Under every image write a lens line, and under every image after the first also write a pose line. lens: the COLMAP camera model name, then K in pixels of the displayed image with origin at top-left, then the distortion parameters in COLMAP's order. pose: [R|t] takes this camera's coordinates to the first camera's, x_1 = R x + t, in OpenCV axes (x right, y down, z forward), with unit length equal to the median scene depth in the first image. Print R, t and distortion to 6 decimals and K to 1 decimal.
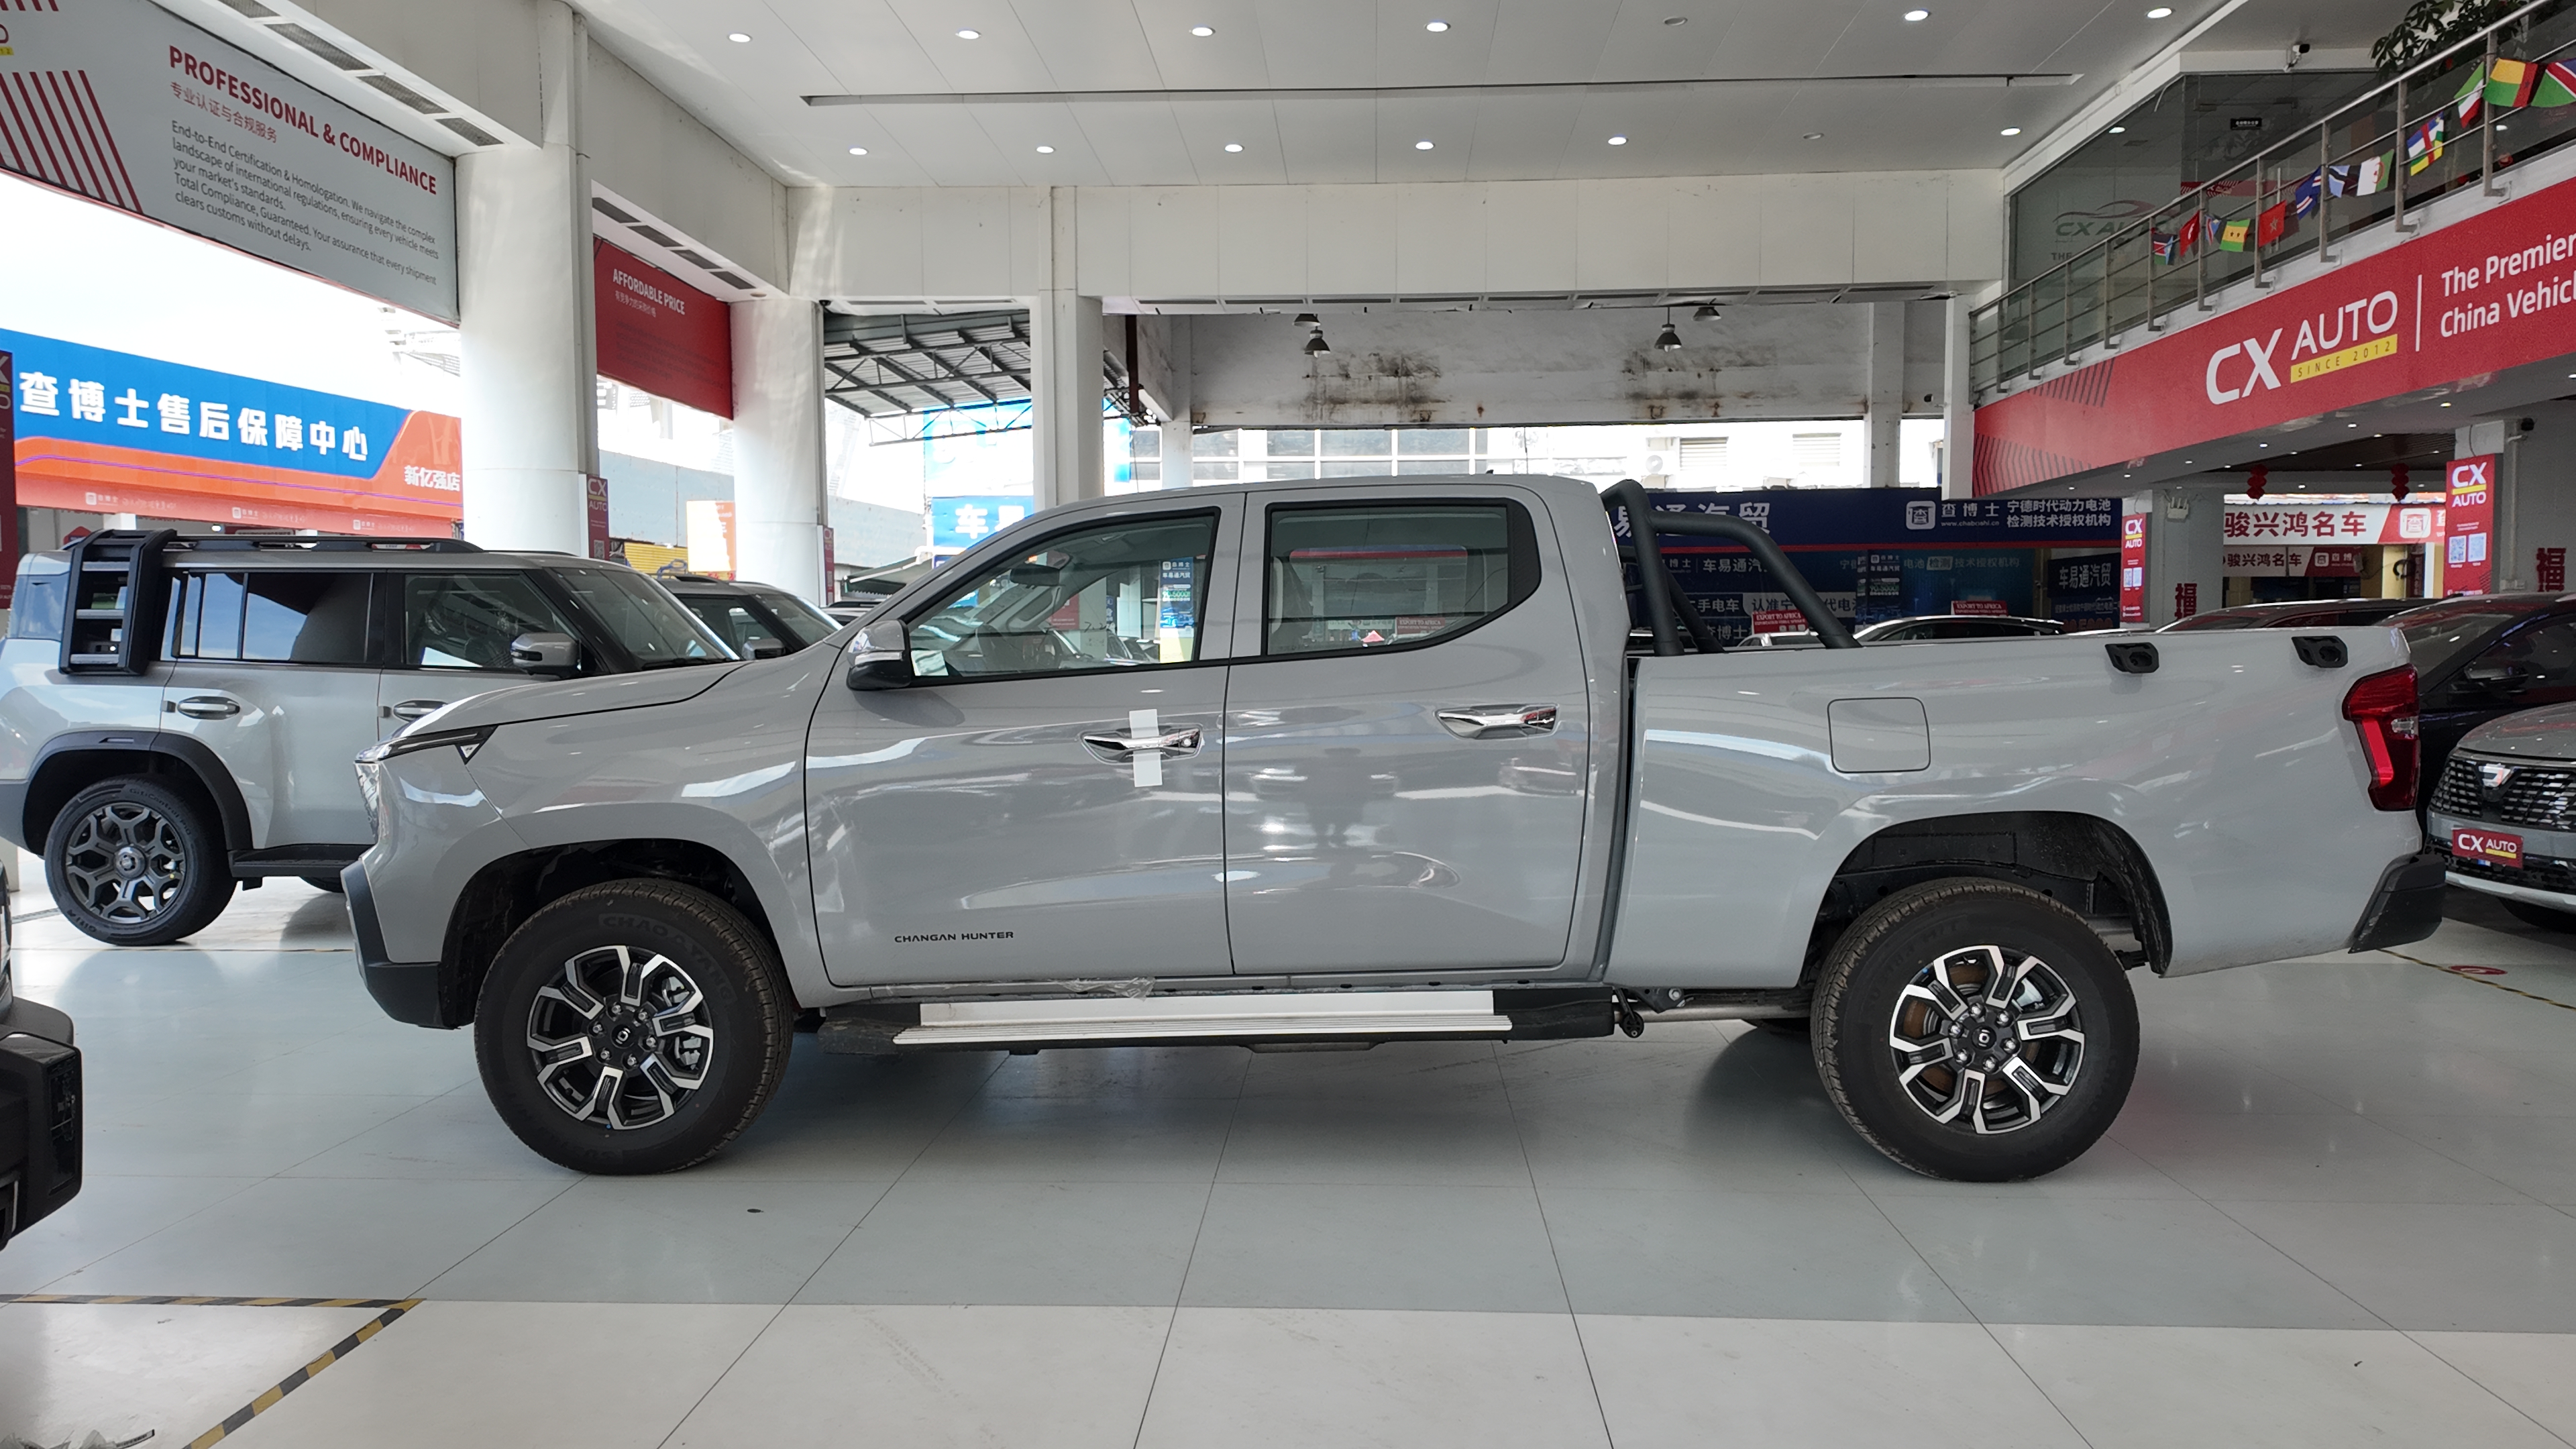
lens RADIAL K [[1765.4, 0, 1283.8], [0, 1765.4, 735.0], [0, 0, 1]] dist [0.083295, -0.095176]
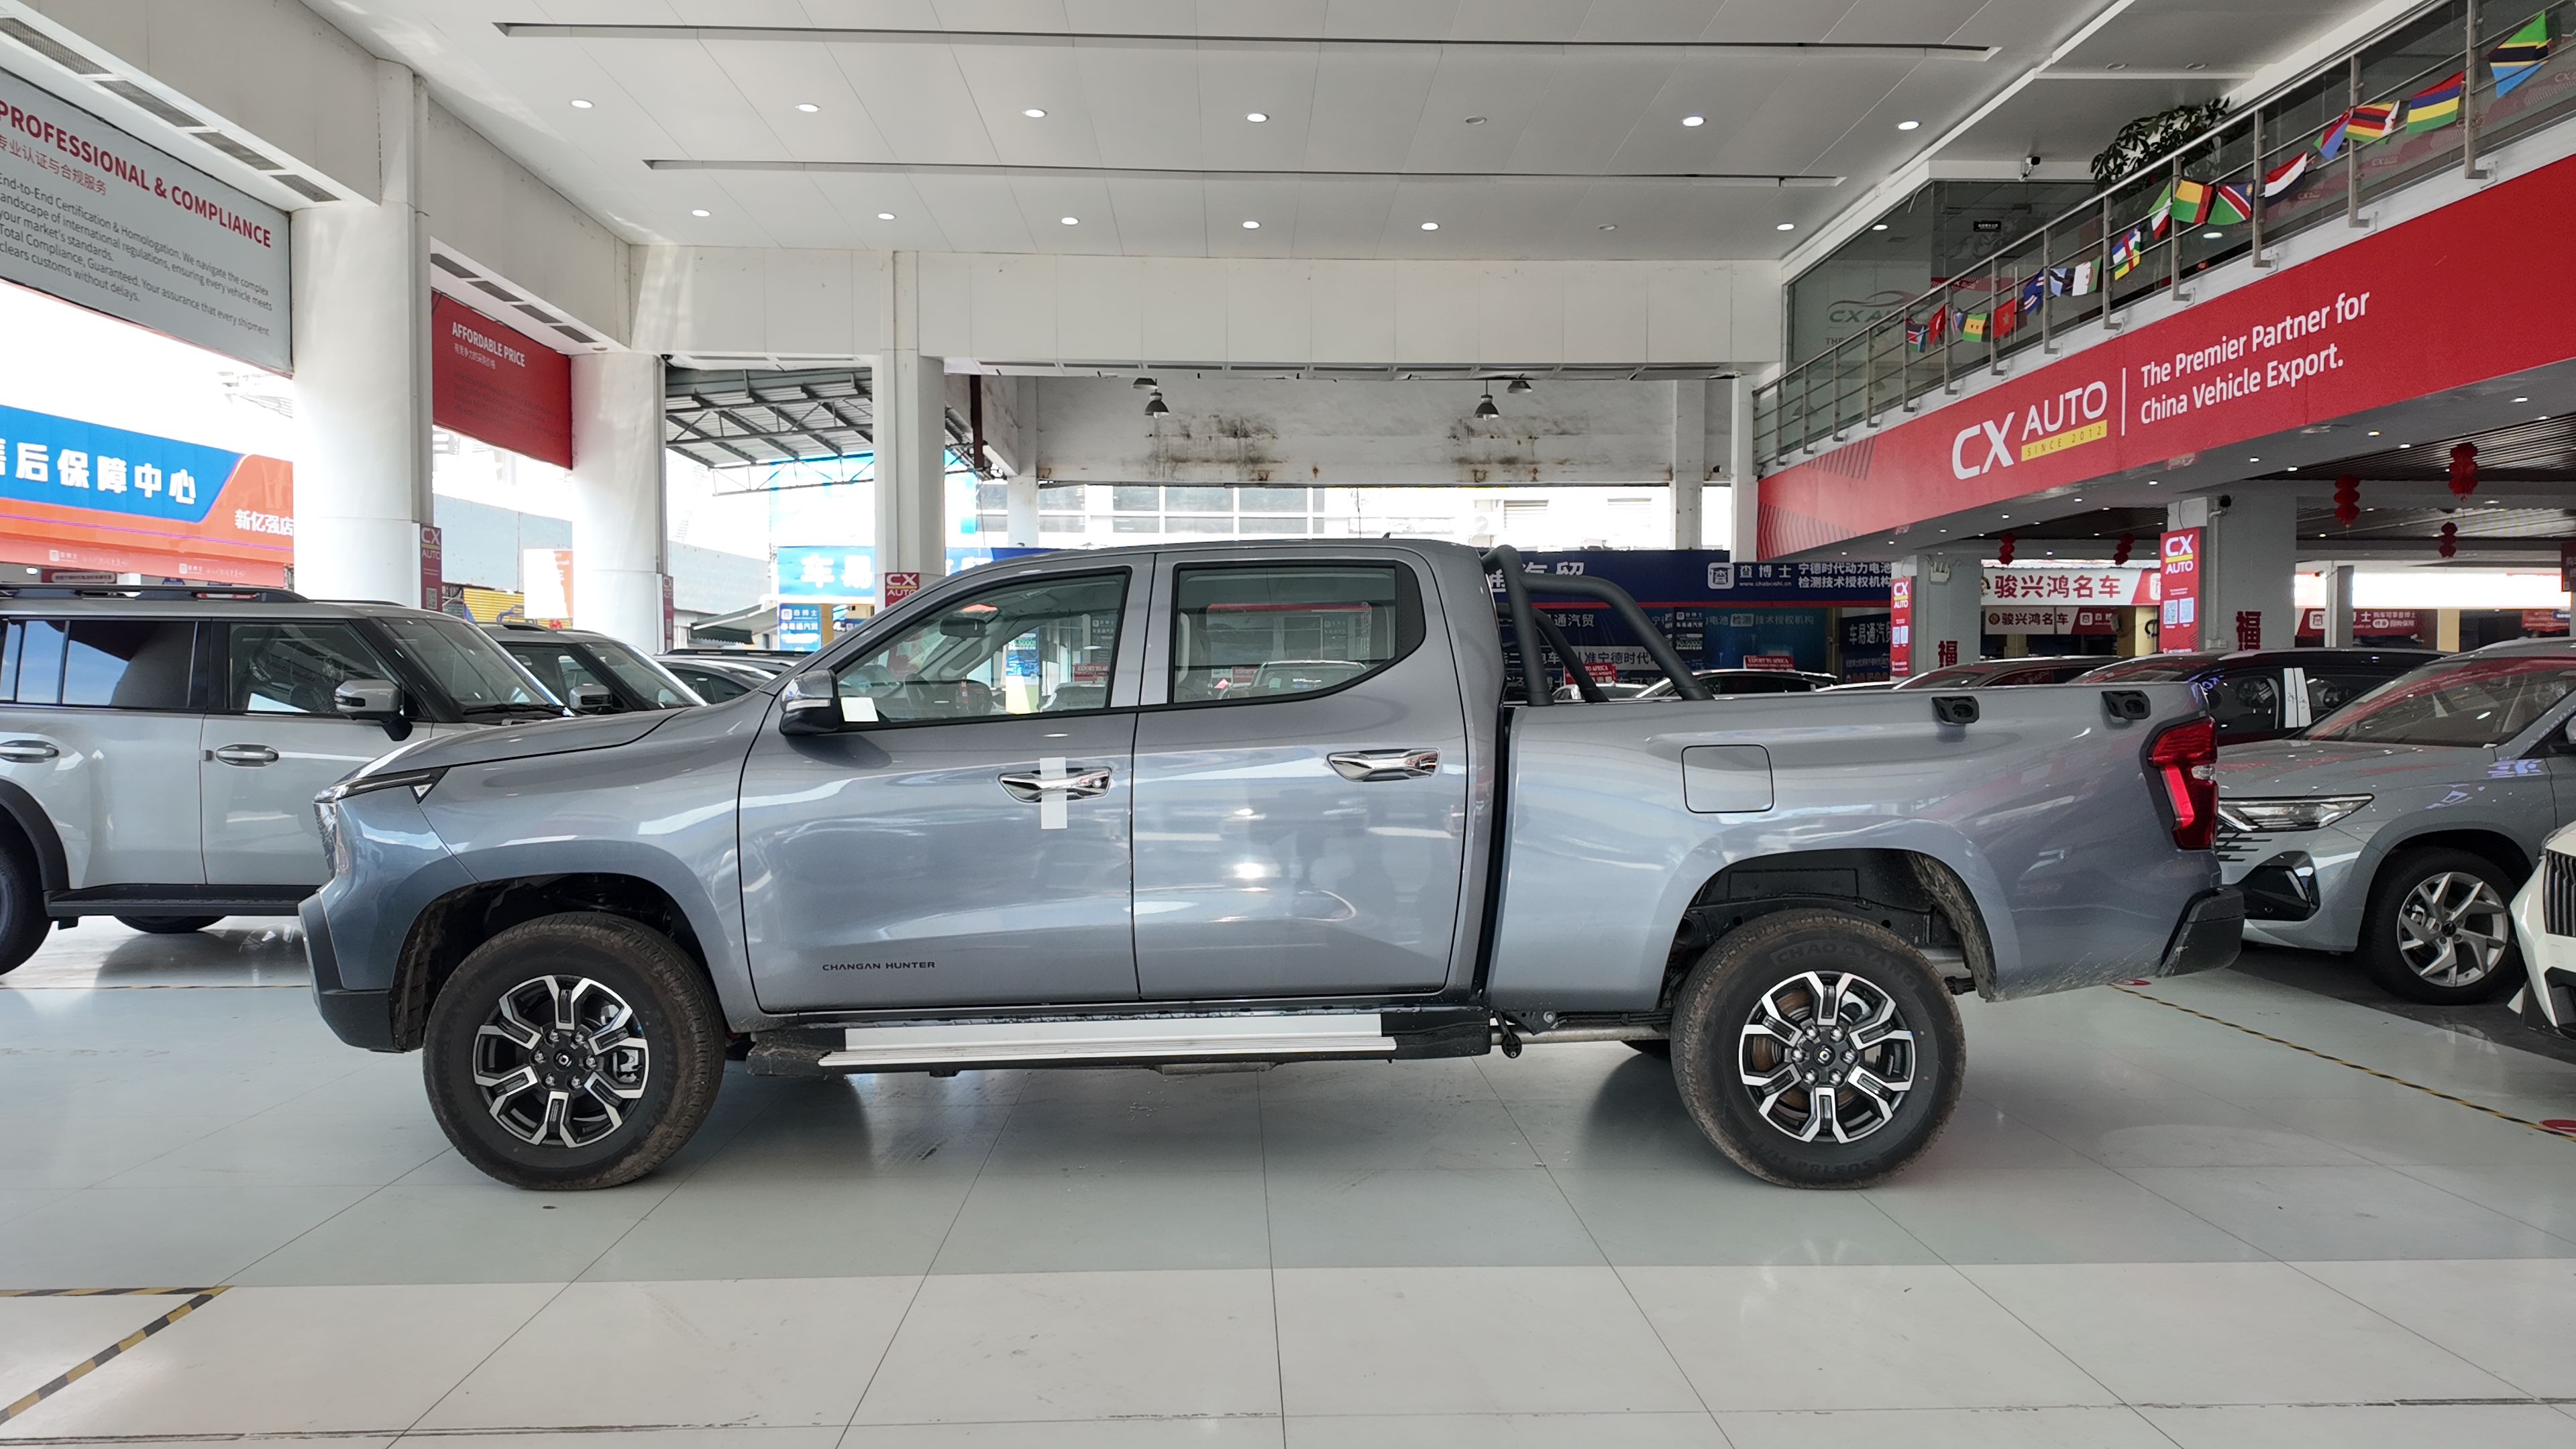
lens RADIAL K [[1728.9, 0, 1288.0], [0, 1728.9, 734.1], [0, 0, 1]] dist [0.069203, -0.060507]
pose [[0.996410, 0.001583, 0.084649, 0.014776], [0.000757, 0.999619, -0.027600, 0.001471], [-0.084660, 0.027565, 0.996029, -0.027814]]
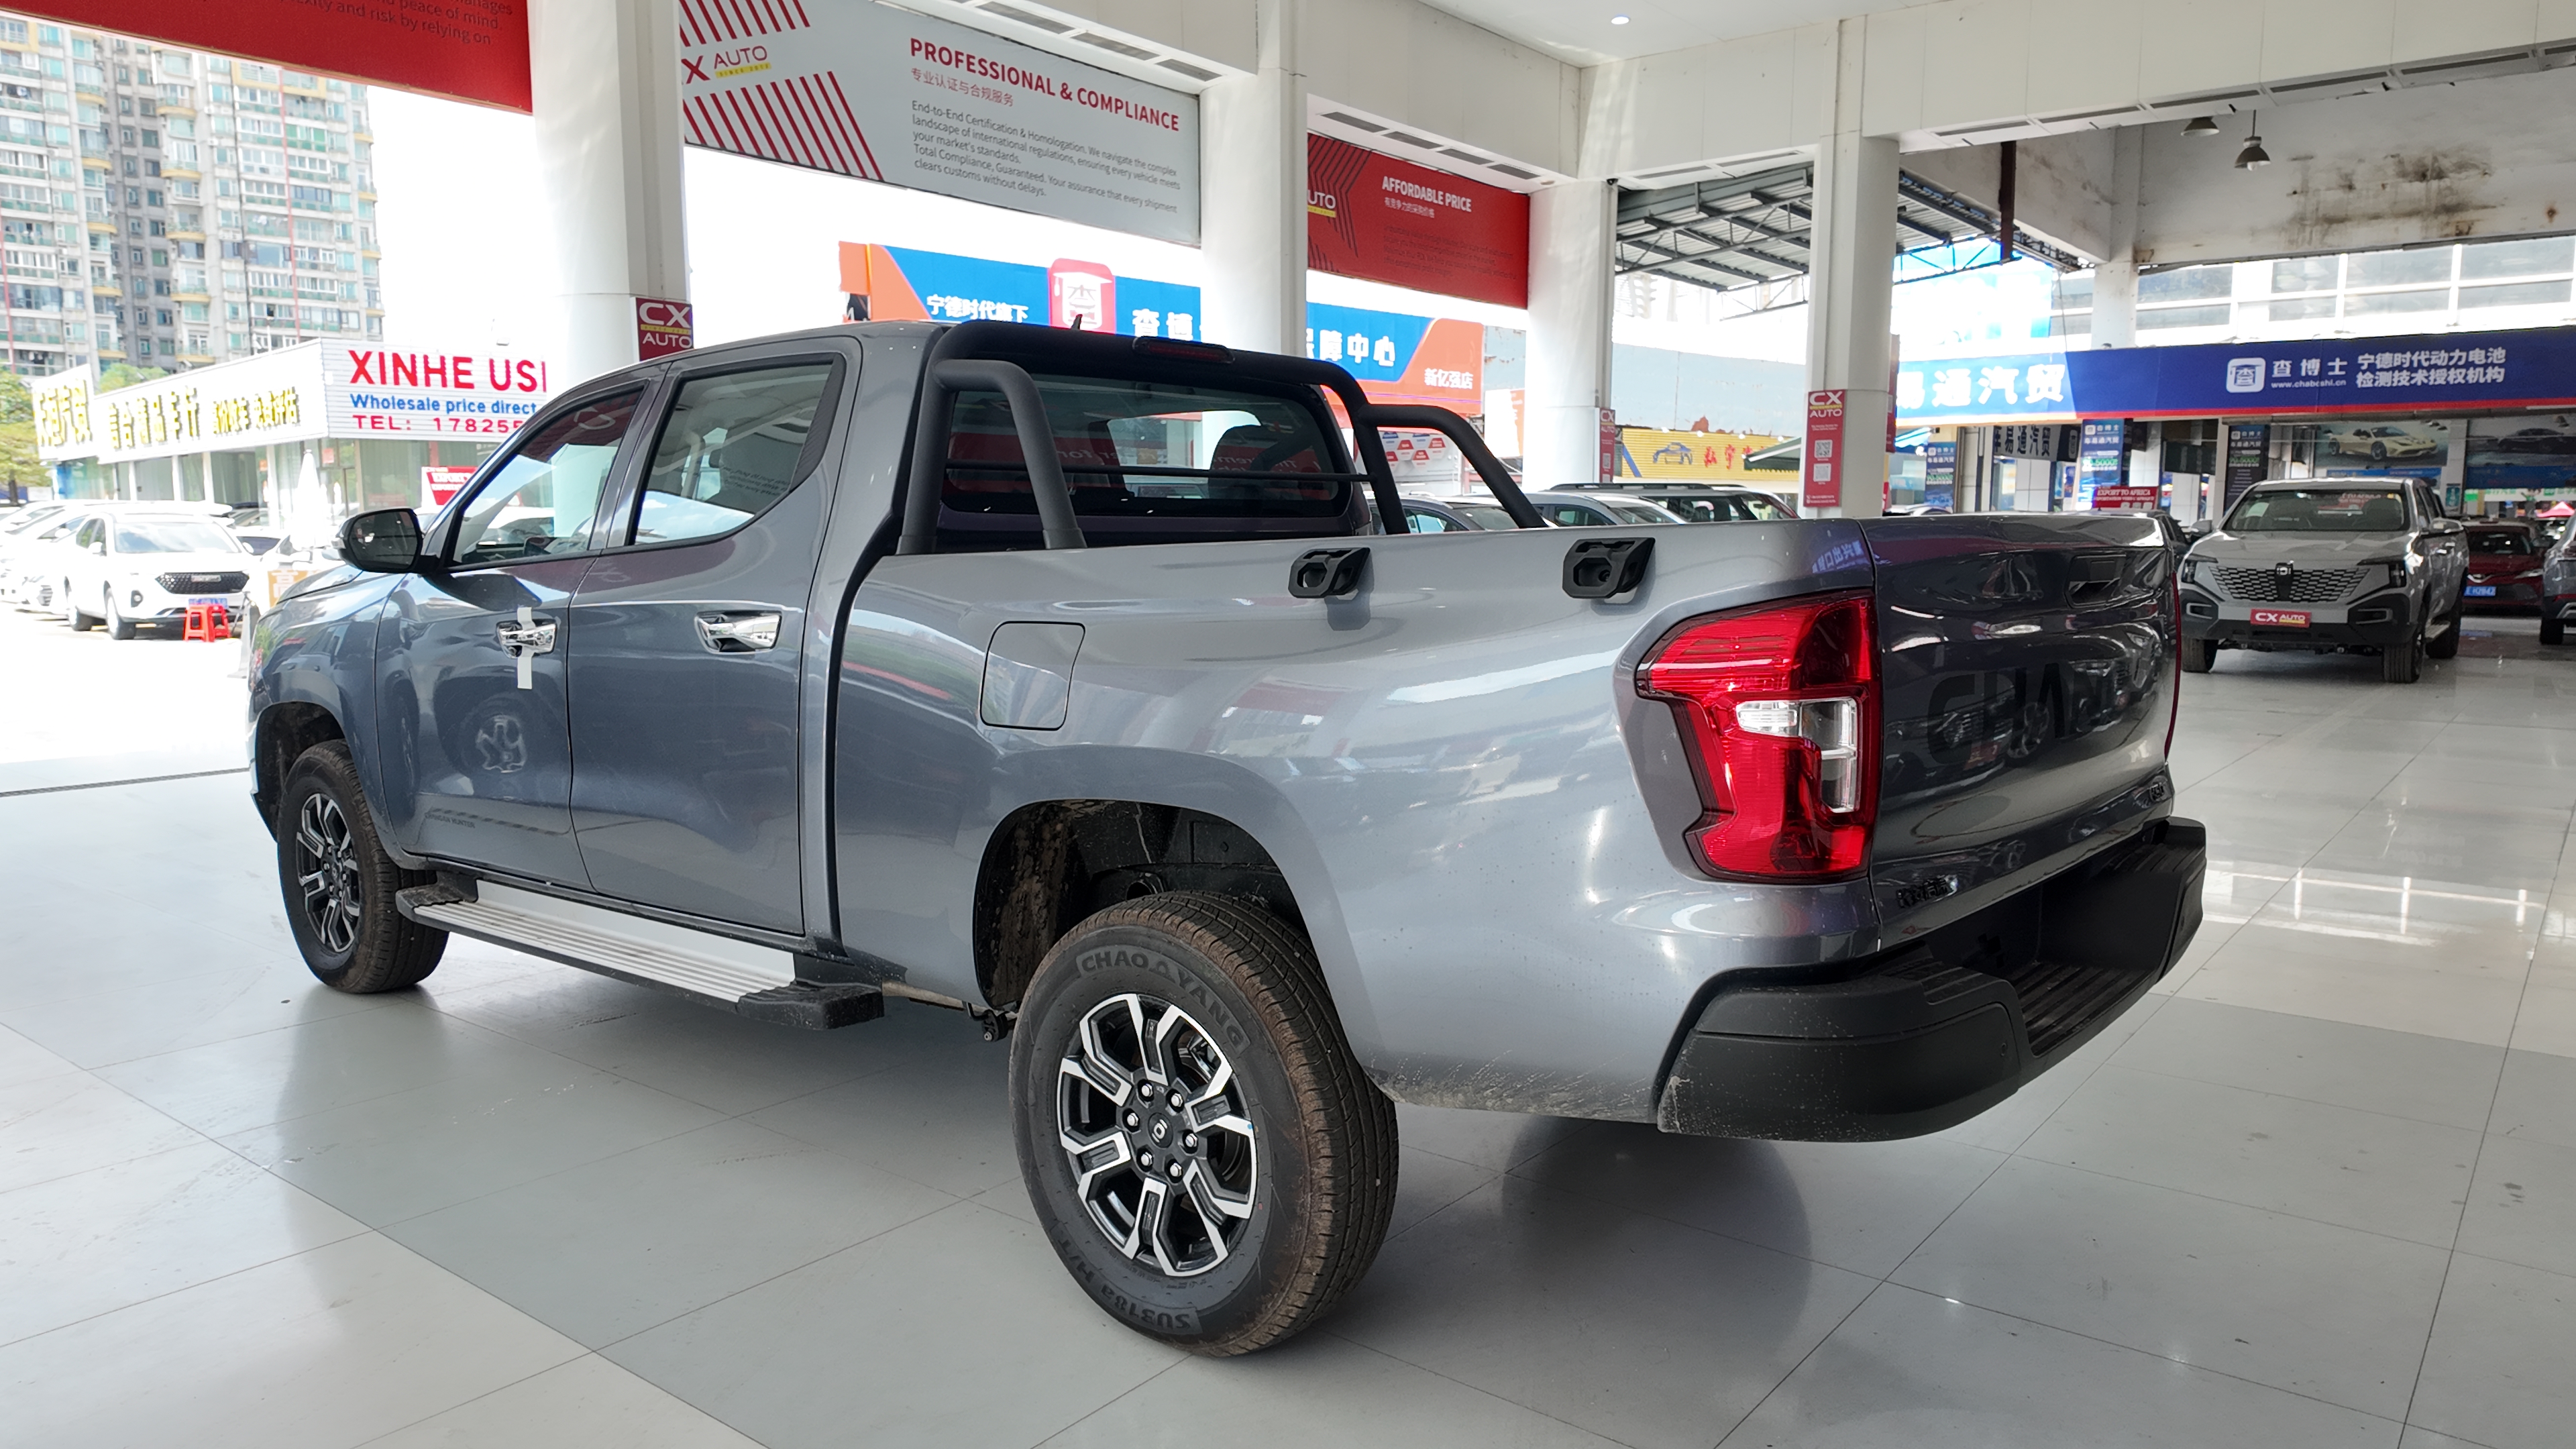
lens RADIAL K [[1728.9, 0, 1288.0], [0, 1728.9, 734.1], [0, 0, 1]] dist [0.069203, -0.060507]
pose [[0.819271, 0.067361, -0.569436, 0.204926], [-0.027696, 0.996565, 0.078040, -0.006479], [0.572737, -0.048164, 0.818323, 0.099106]]
